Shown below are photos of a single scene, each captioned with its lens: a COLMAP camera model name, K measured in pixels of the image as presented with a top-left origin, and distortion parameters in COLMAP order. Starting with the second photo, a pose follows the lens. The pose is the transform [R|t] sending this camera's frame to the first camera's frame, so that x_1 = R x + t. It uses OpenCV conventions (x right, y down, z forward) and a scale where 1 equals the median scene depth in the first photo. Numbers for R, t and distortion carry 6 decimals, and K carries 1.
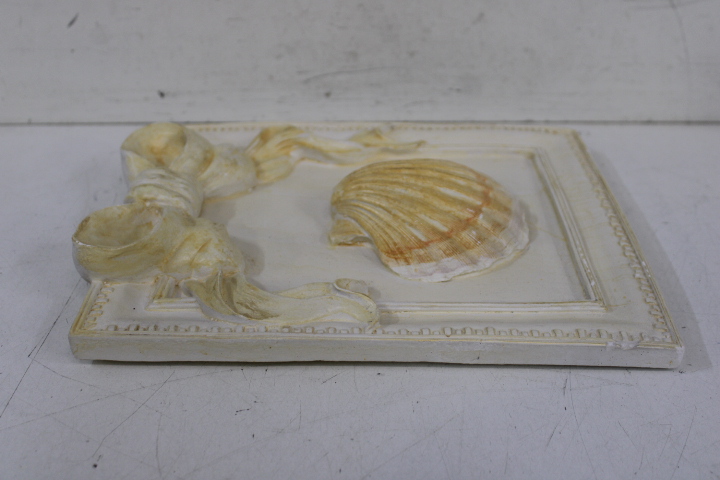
lens RADIAL K [[947.5, 0, 358.3], [0, 947.5, 239.3], [0, 0, 1]] dist [-0.031906, 0.000000]
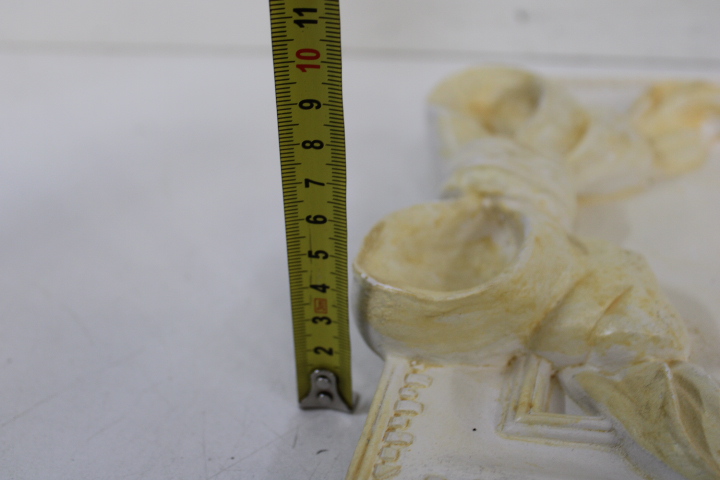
lens RADIAL K [[923.4, 0, 361.1], [0, 923.4, 240.4], [0, 0, 1]] dist [-0.033762, 0.000000]
pose [[0.969714, 0.073968, -0.232774, -0.169818], [-0.069480, 0.997206, 0.027435, -0.025586], [0.234153, -0.010431, 0.972144, 0.479201]]
